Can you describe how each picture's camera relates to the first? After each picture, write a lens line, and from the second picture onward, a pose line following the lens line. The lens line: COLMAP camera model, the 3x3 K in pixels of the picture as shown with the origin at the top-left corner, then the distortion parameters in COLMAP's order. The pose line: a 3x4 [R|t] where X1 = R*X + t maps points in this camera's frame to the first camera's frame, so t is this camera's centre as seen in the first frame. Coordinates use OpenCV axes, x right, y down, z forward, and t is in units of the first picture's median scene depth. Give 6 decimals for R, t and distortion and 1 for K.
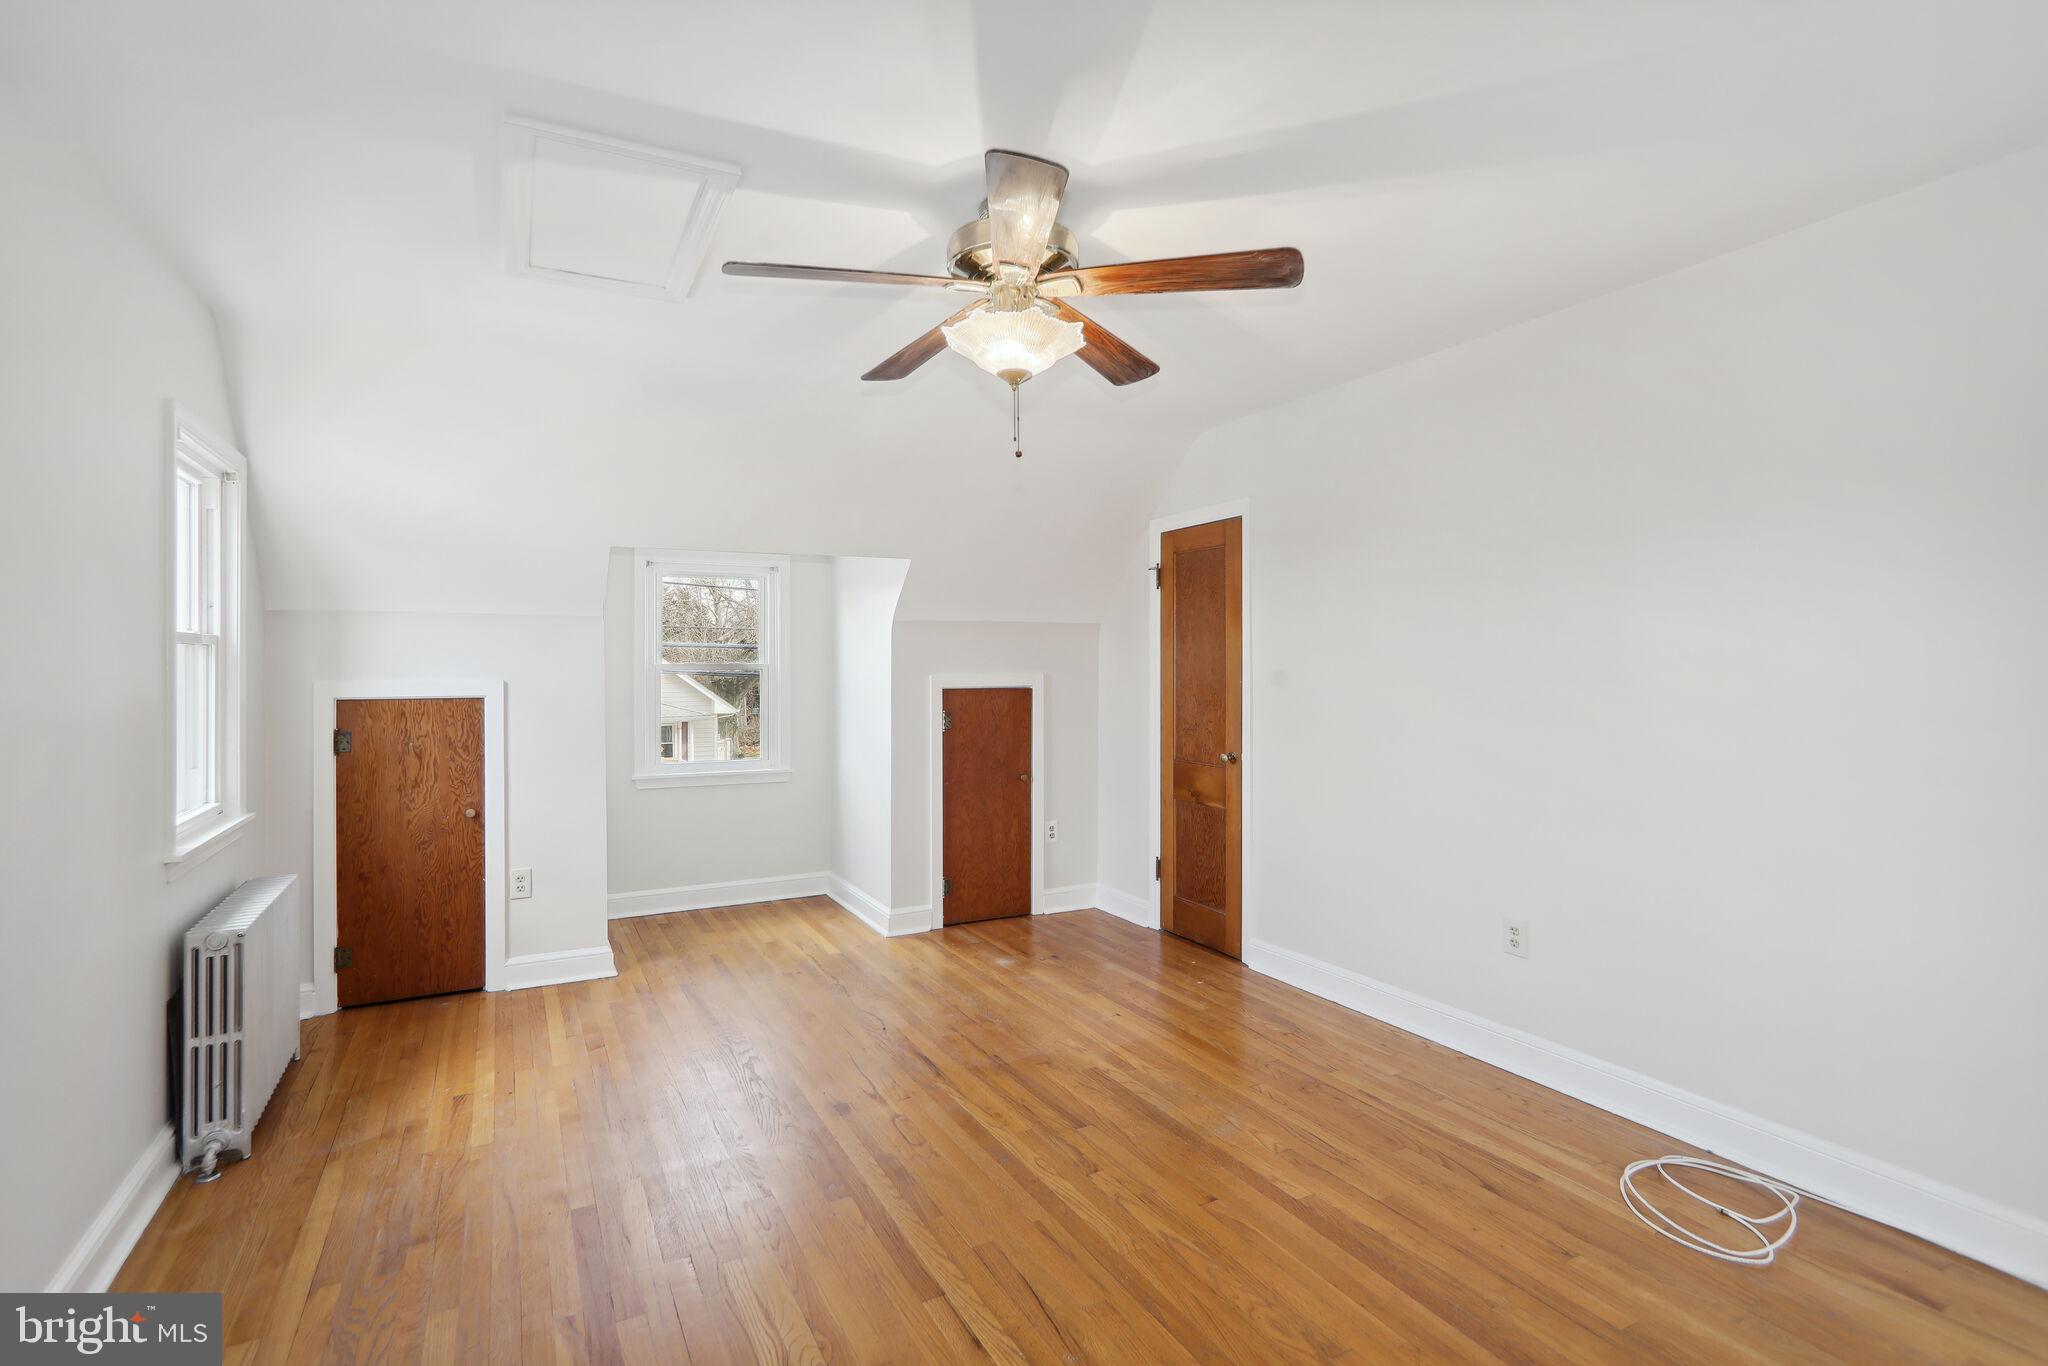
lens RADIAL K [[986.4, 0, 1011.4], [0, 986.4, 647.9], [0, 0, 1]] dist [0.001018, 0.001205]
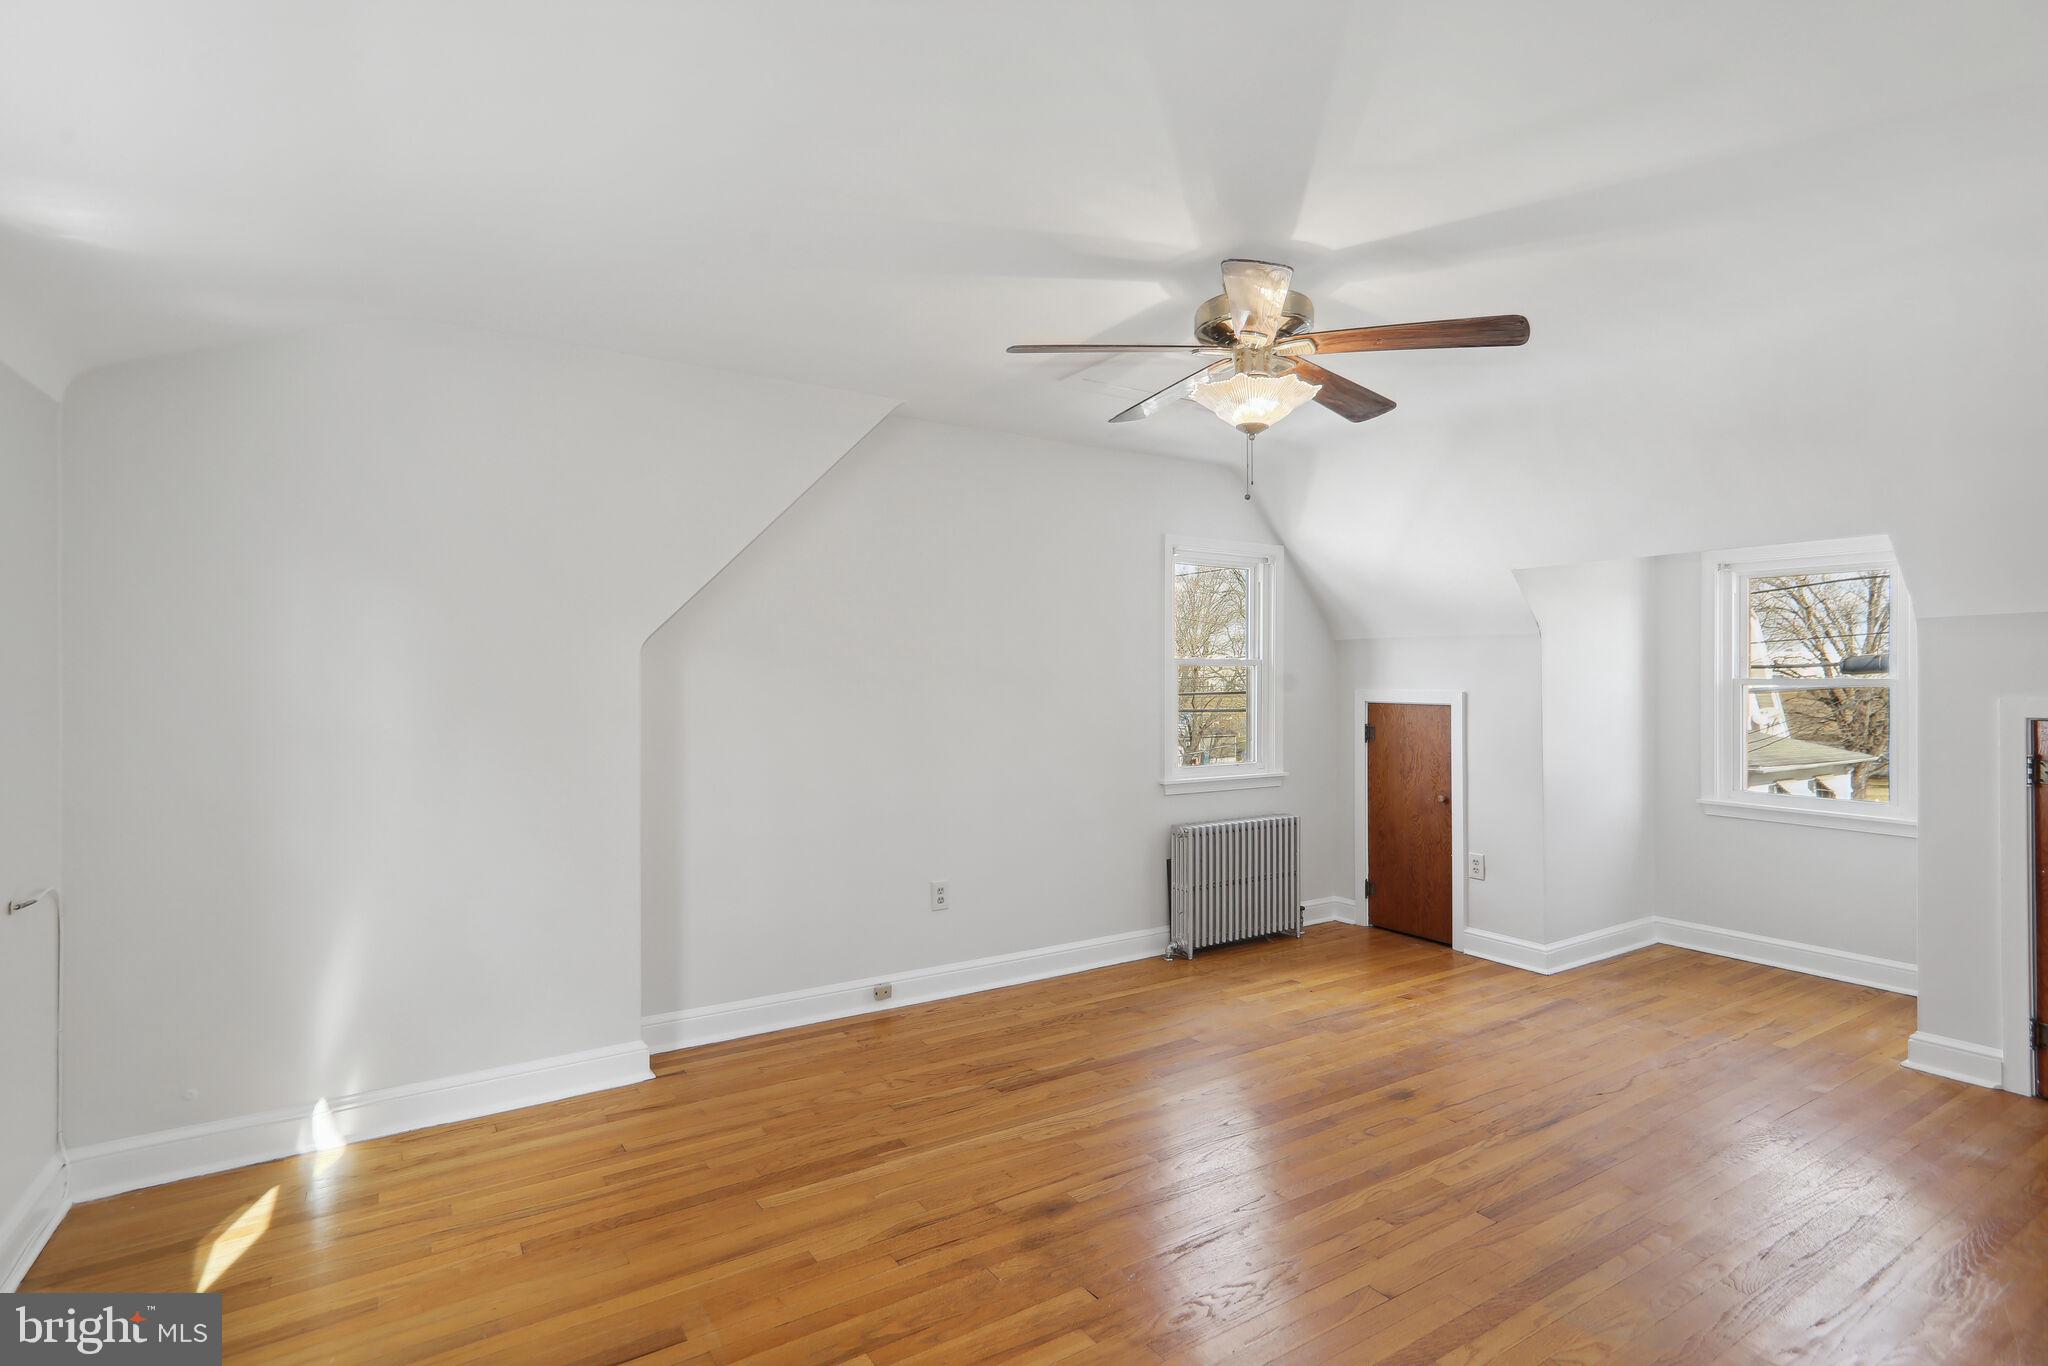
lens RADIAL K [[986.4, 0, 1011.4], [0, 986.4, 647.9], [0, 0, 1]] dist [0.001018, 0.001205]
pose [[0.091879, -0.024257, -0.995475, 0.659884], [0.012054, 0.999657, -0.023247, 0.001721], [0.995697, -0.009863, 0.092140, 0.371818]]
